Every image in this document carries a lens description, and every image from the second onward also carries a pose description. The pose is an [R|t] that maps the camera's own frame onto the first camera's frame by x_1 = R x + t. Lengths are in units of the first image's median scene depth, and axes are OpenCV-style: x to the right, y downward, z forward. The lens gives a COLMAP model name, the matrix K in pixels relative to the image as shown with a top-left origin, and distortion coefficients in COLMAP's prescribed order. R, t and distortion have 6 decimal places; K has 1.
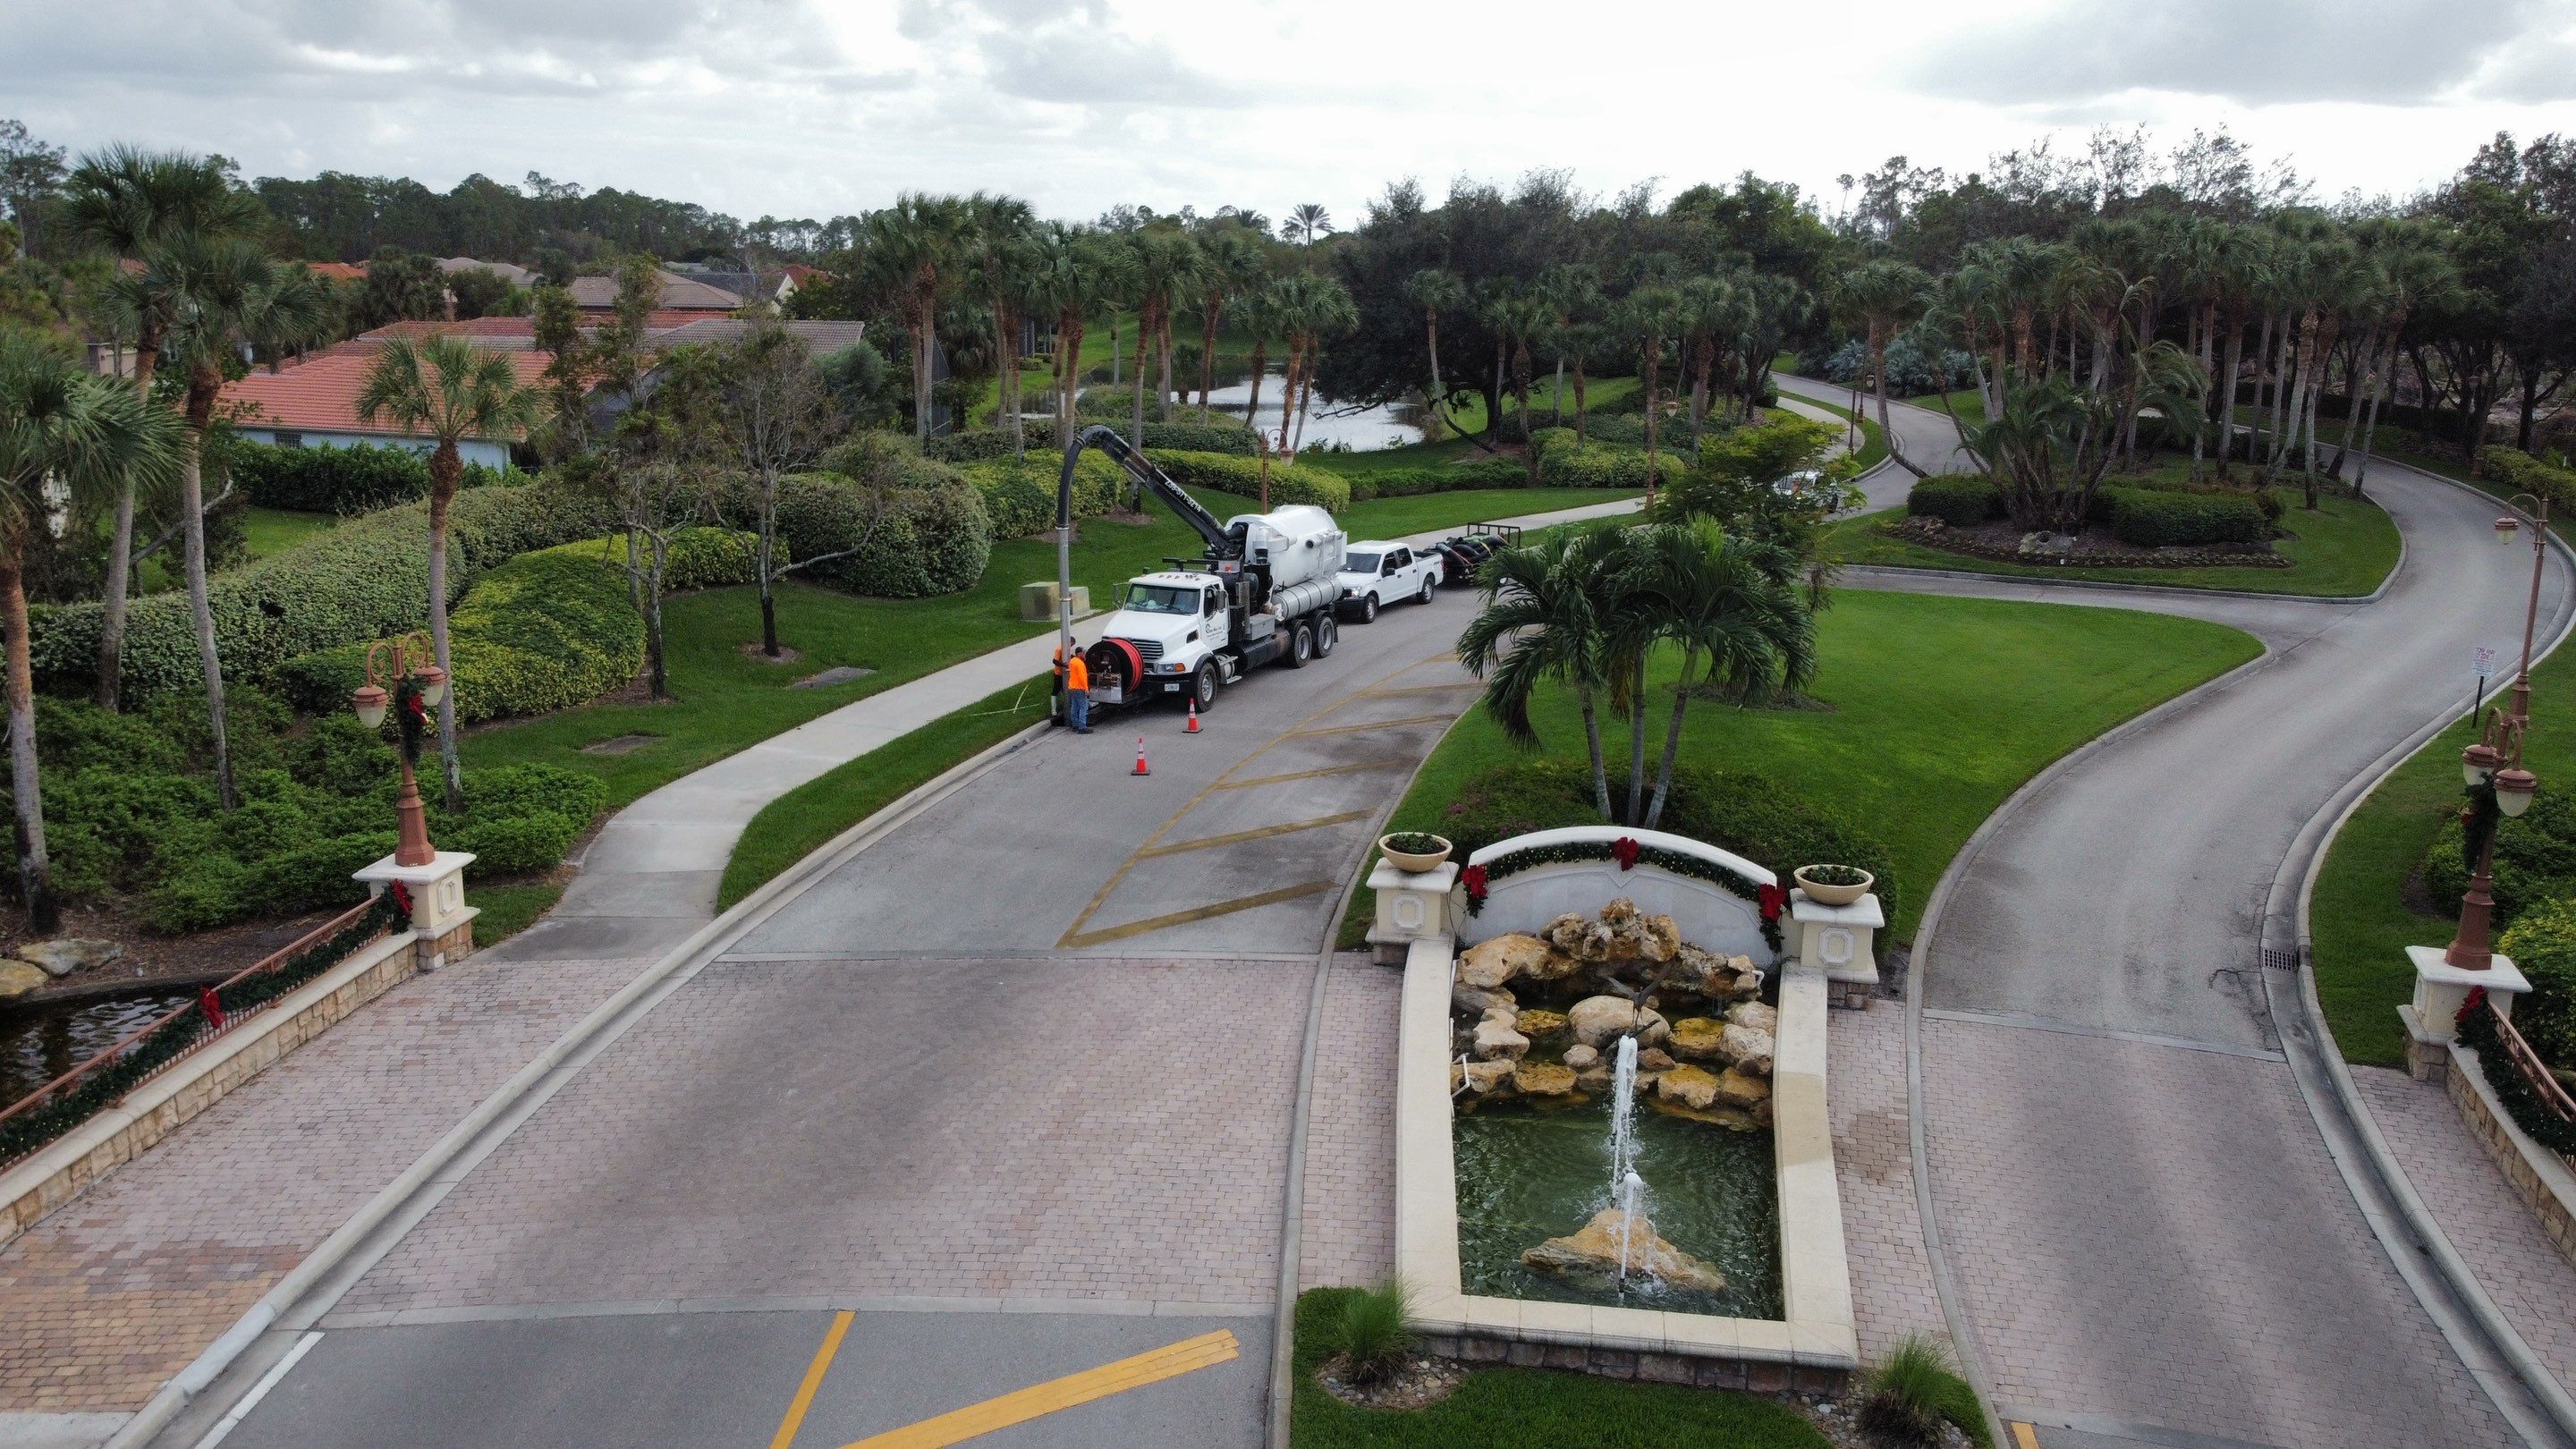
lens RADIAL K [[1957.3, 0, 1279.6], [0, 1957.3, 720.3], [0, 0, 1]] dist [0.000335, -0.007979]
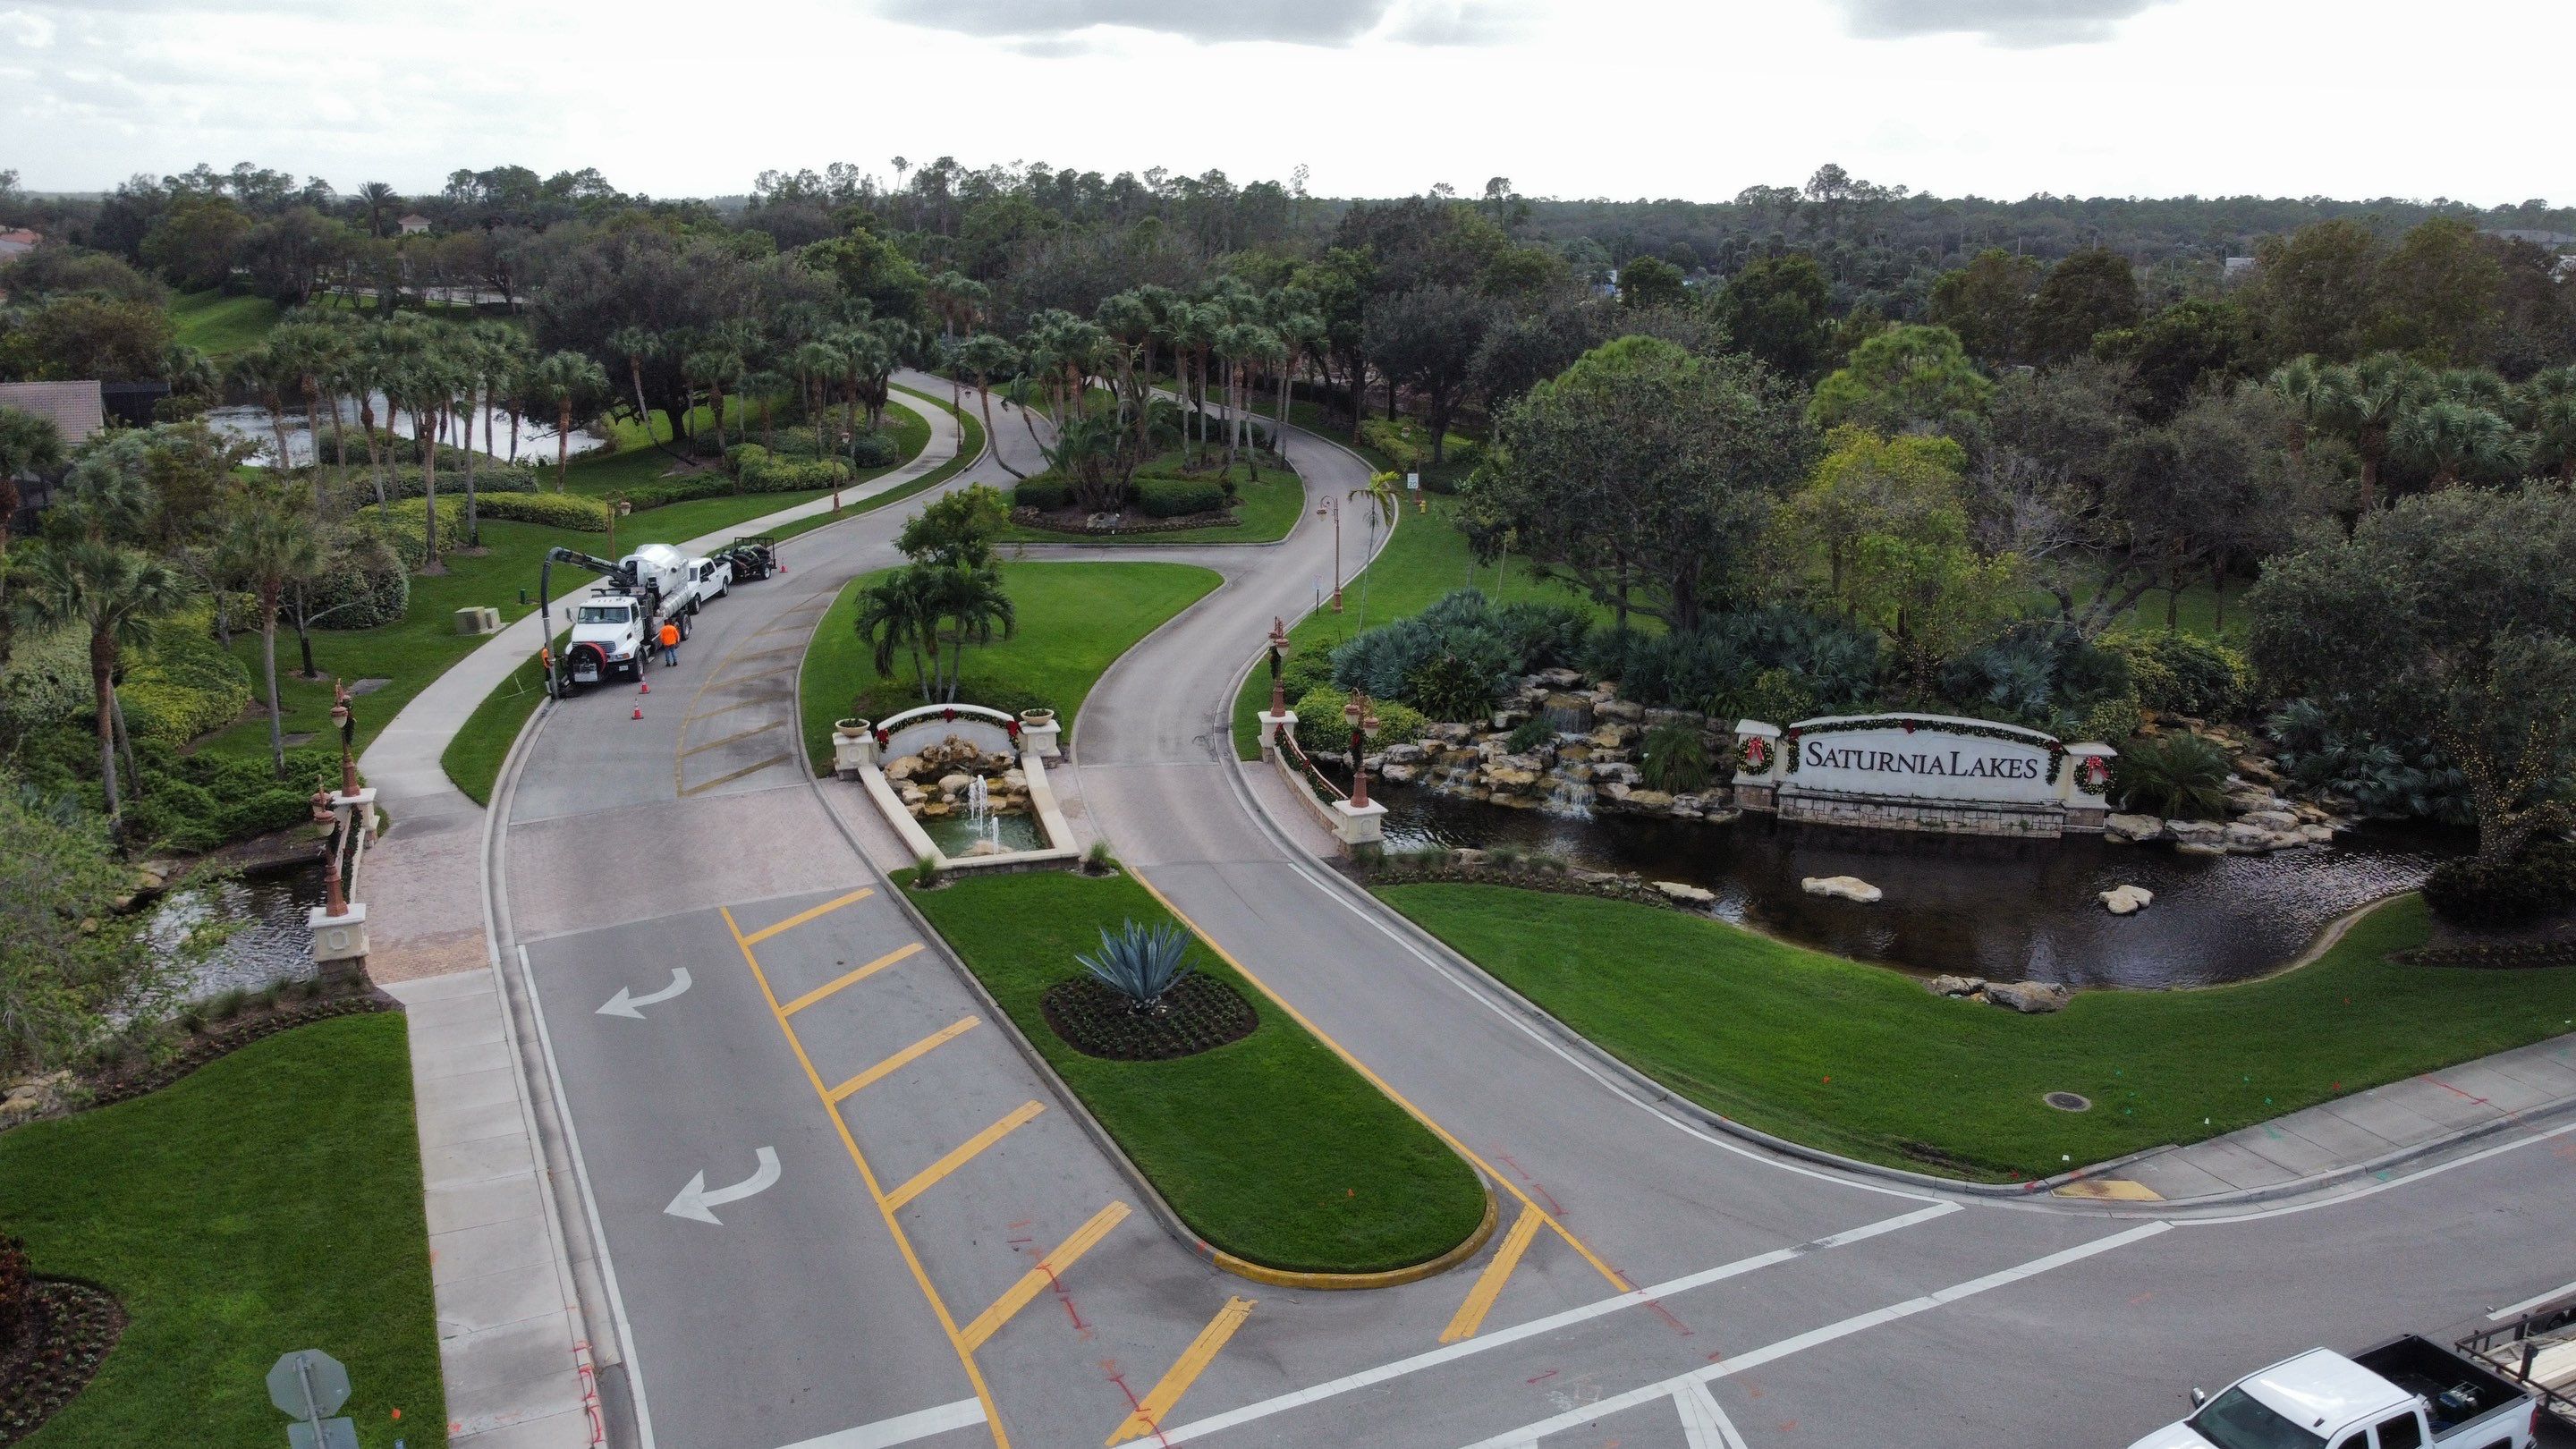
lens RADIAL K [[1957.1, 0, 1288.0], [0, 1957.1, 724.5], [0, 0, 1]] dist [-0.007747, 0.003966]
pose [[0.890241, -0.122811, 0.438622, -0.273877], [0.106208, 0.992390, 0.062300, -0.011981], [-0.442935, -0.008877, 0.896510, -0.704743]]
